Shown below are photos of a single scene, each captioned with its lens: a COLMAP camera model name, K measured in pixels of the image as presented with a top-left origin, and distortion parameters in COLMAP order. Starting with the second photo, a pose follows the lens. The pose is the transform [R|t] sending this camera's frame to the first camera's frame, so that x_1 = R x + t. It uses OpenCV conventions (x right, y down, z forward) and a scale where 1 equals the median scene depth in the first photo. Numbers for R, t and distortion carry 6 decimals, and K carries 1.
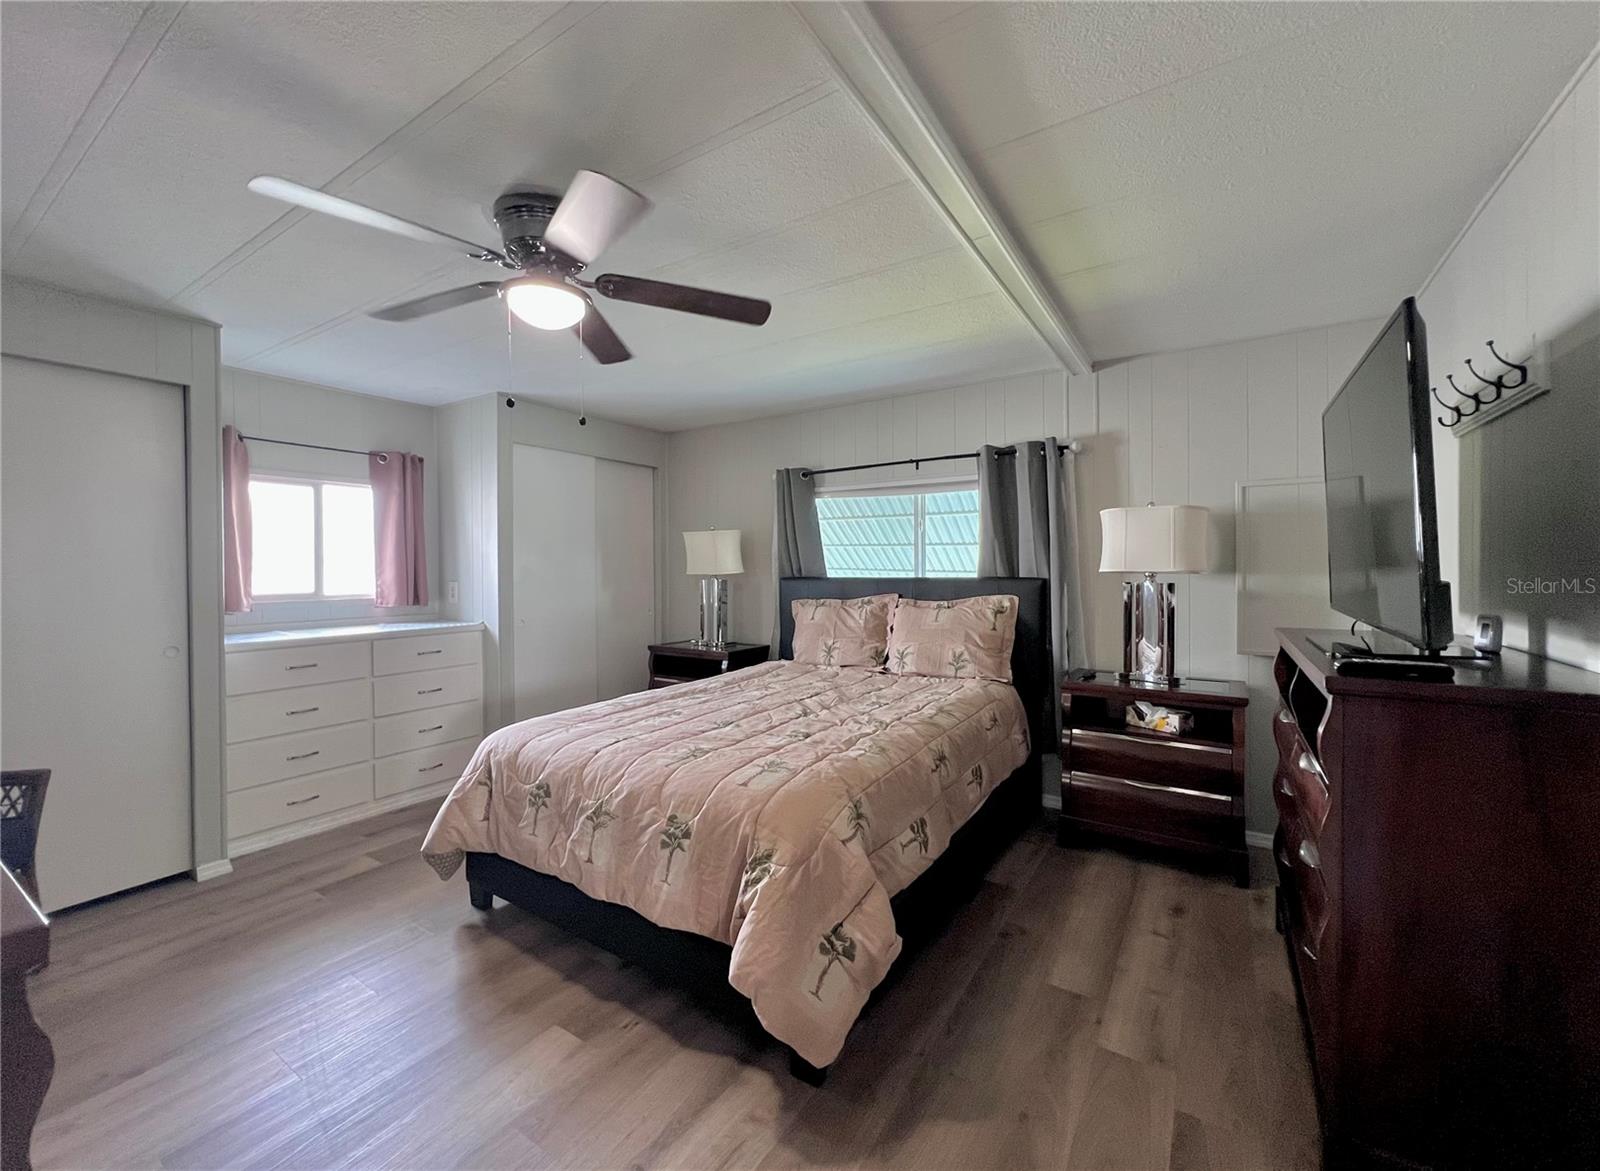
lens RADIAL K [[647.1, 0, 820.3], [0, 647.1, 575.9], [0, 0, 1]] dist [-0.002272, -0.000234]
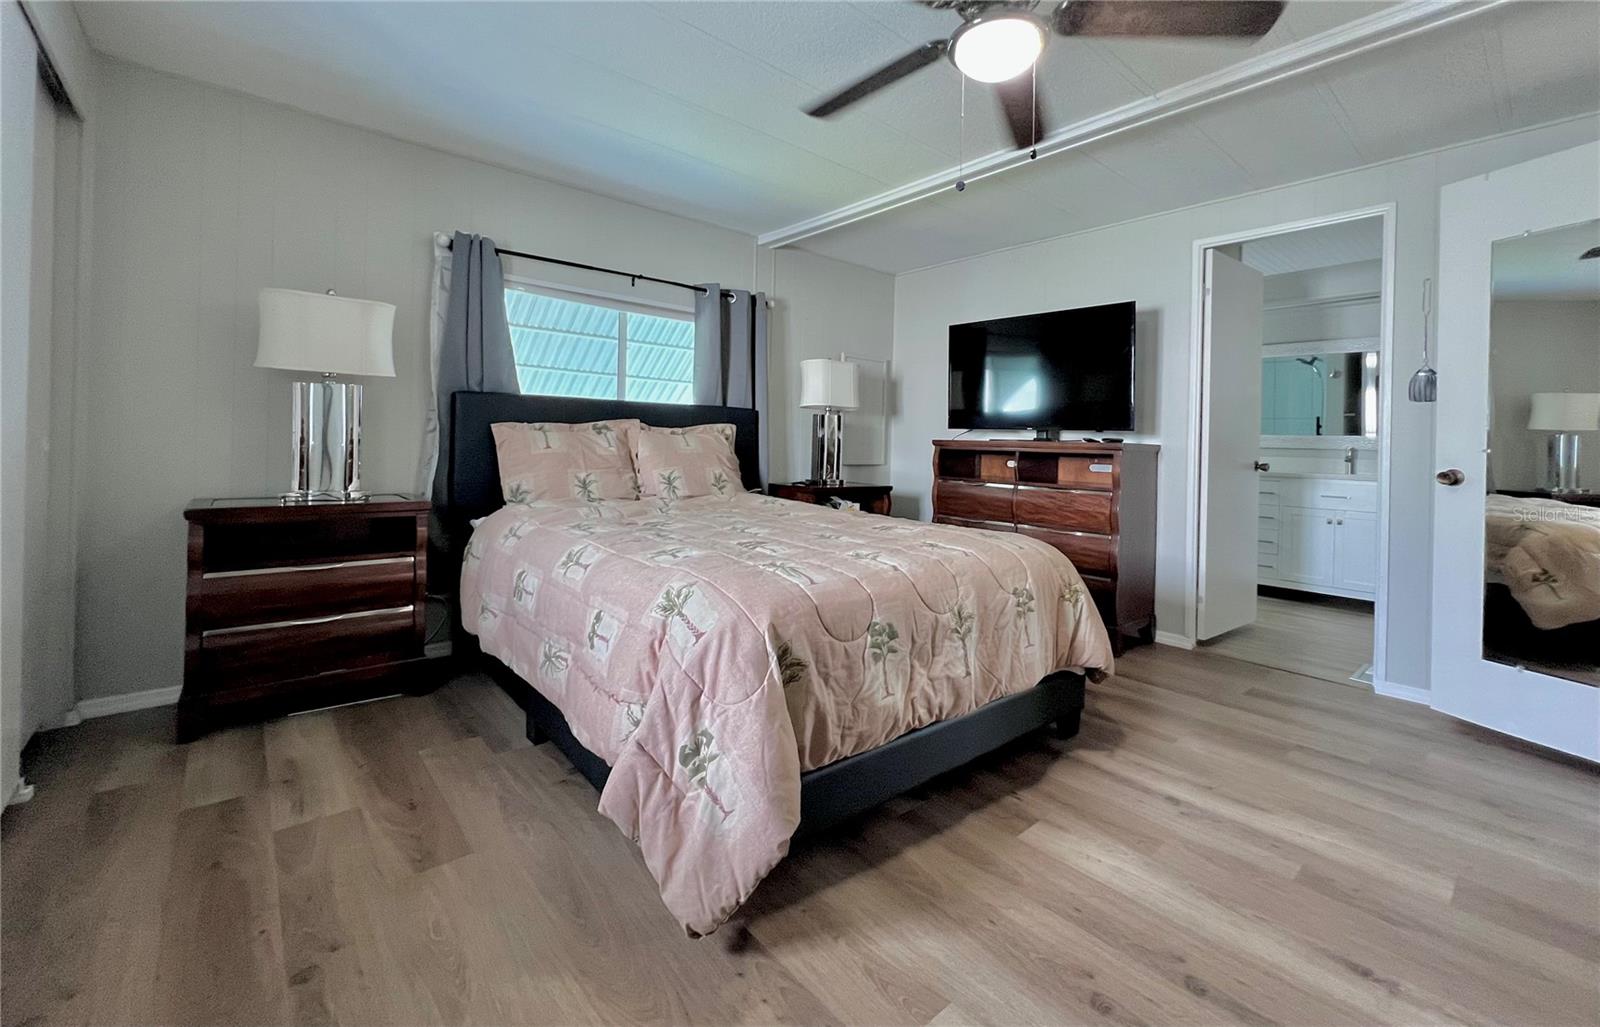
lens RADIAL K [[647.4, 0, 805.8], [0, 647.4, 443.4], [0, 0, 1]] dist [-0.032453, -0.000126]
pose [[0.297921, 0.009801, 0.954540, -0.697702], [-0.008756, 0.999933, -0.007534, 0.069621], [-0.954551, -0.006114, 0.297986, 0.515812]]
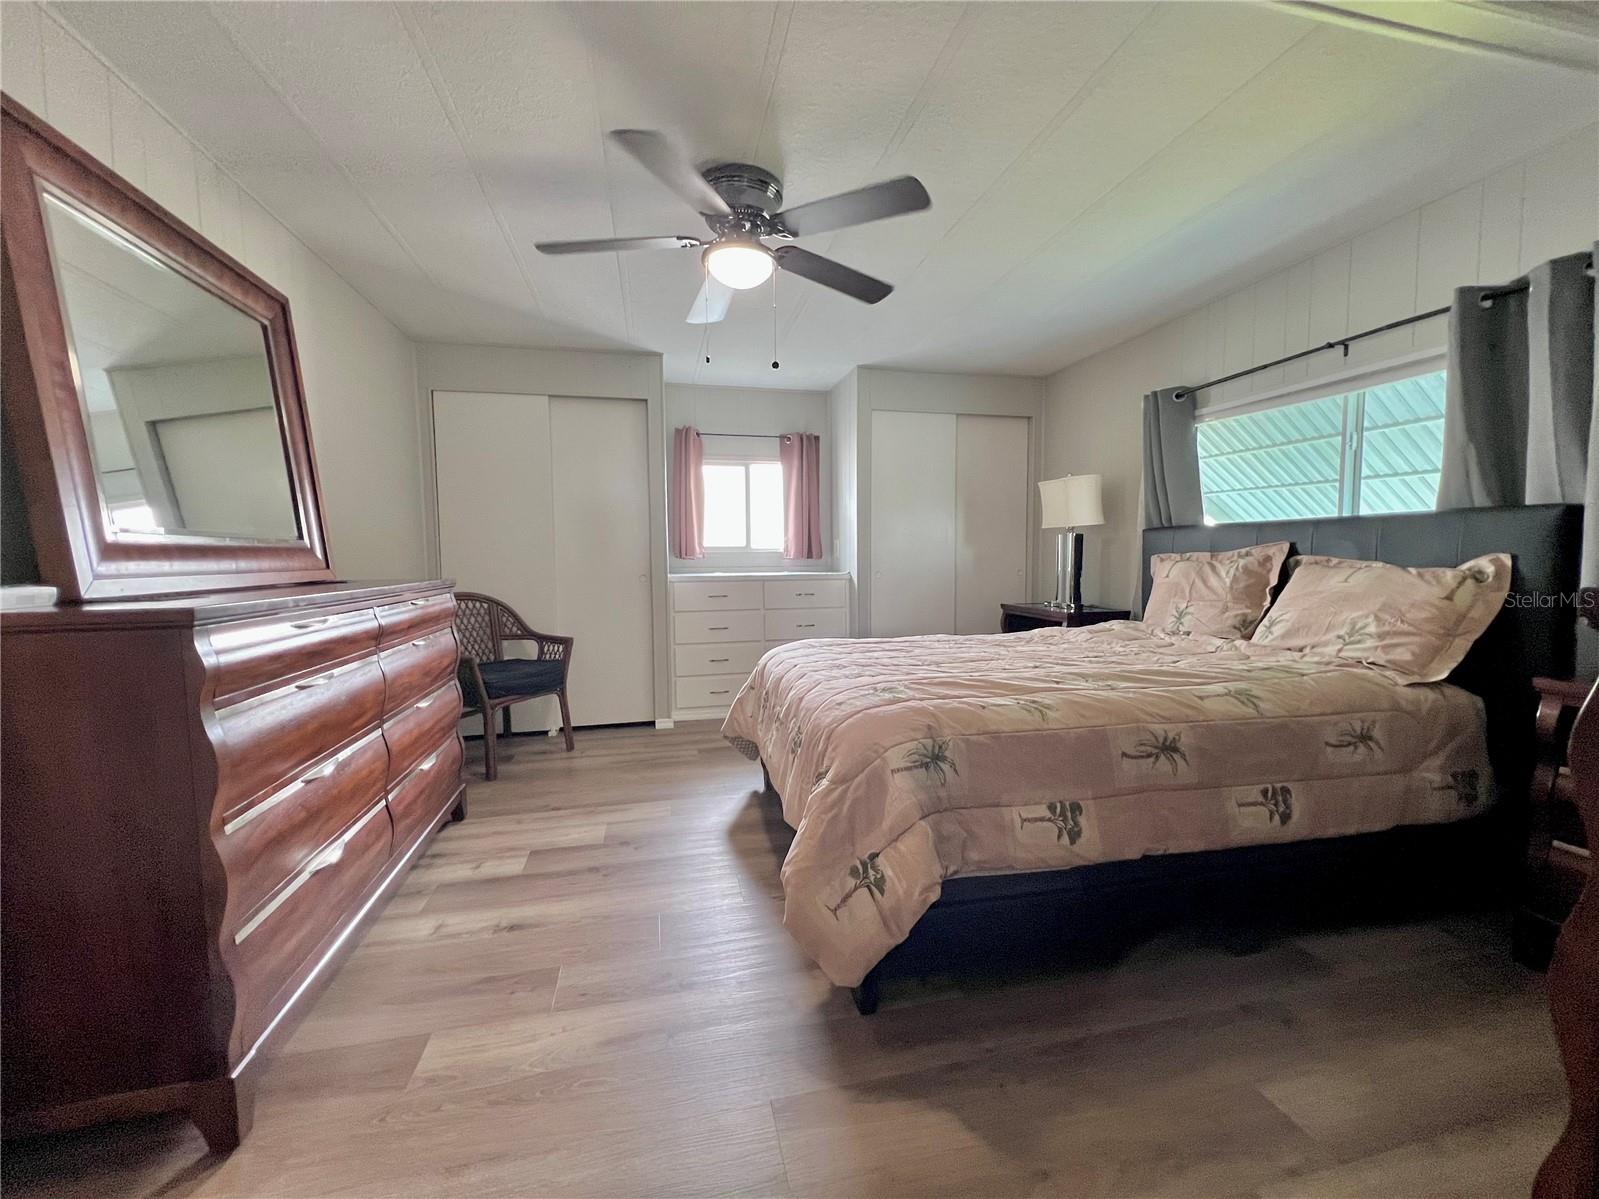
lens RADIAL K [[657.1, 0, 799.5], [0, 657.1, 599.5], [0, 0, 1]] dist [-0.000857, -0.000602]
pose [[0.701967, 0.047762, -0.710607, 0.264135], [-0.004727, 0.998039, 0.062411, 0.049751], [0.712194, -0.040452, 0.700816, 0.118586]]
